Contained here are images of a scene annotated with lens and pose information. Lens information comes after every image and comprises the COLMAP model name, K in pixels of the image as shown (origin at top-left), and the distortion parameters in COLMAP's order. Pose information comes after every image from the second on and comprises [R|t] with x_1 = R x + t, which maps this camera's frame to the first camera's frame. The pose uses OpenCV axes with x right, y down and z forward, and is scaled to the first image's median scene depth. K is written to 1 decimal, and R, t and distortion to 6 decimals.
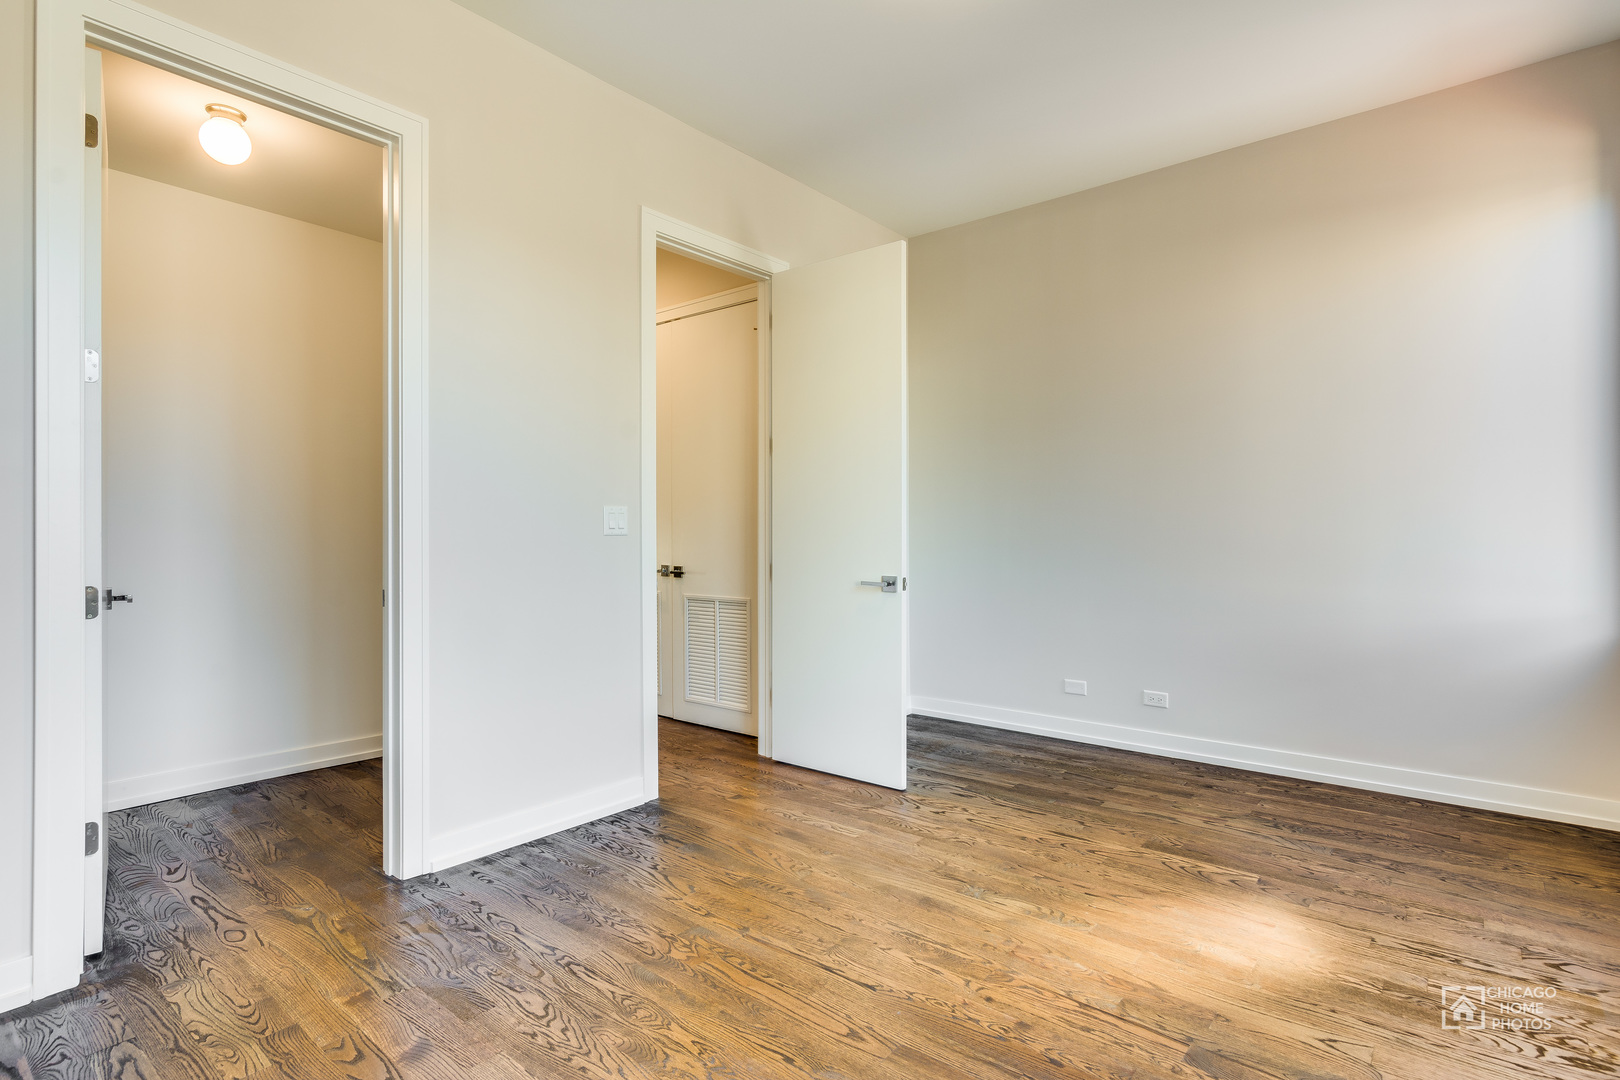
lens RADIAL K [[799.2, 0, 805.9], [0, 799.2, 526.1], [0, 0, 1]] dist [-0.001134, 0.000325]
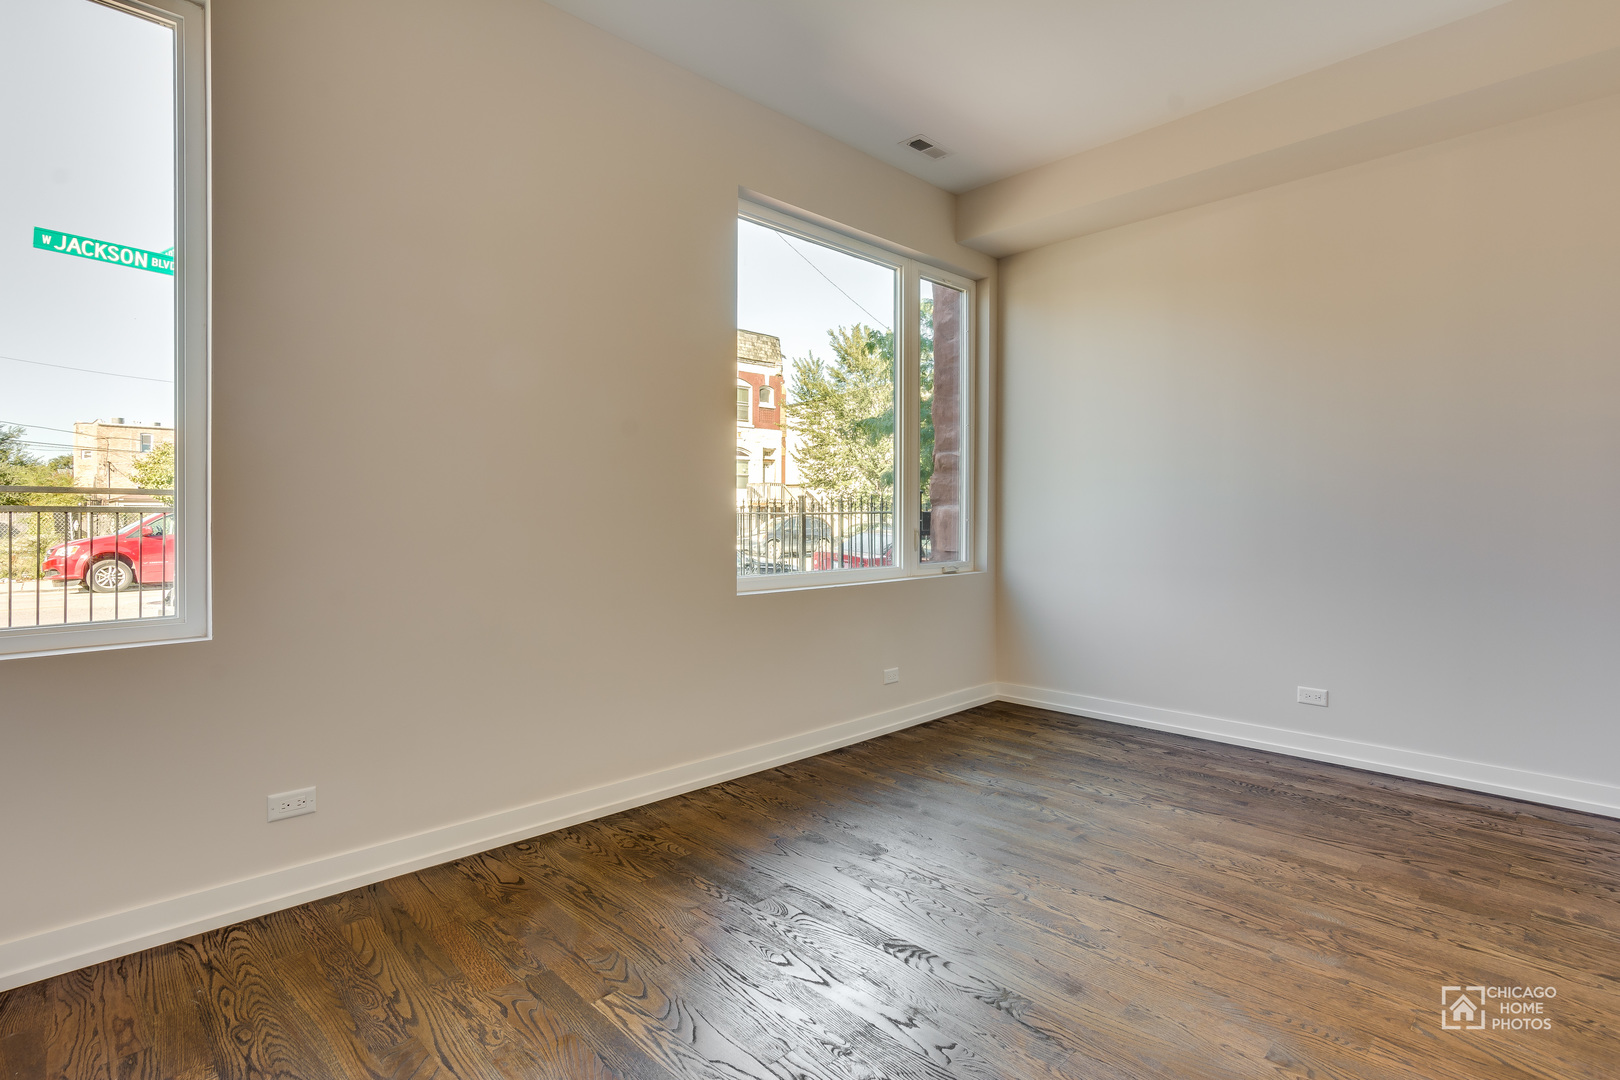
lens RADIAL K [[799.2, 0, 805.9], [0, 799.2, 526.1], [0, 0, 1]] dist [-0.001134, 0.000325]
pose [[-0.994403, 0.002961, 0.105614, 0.374149], [0.003504, 0.999982, 0.004952, 0.015033], [-0.105597, 0.005294, -0.994395, 2.068713]]
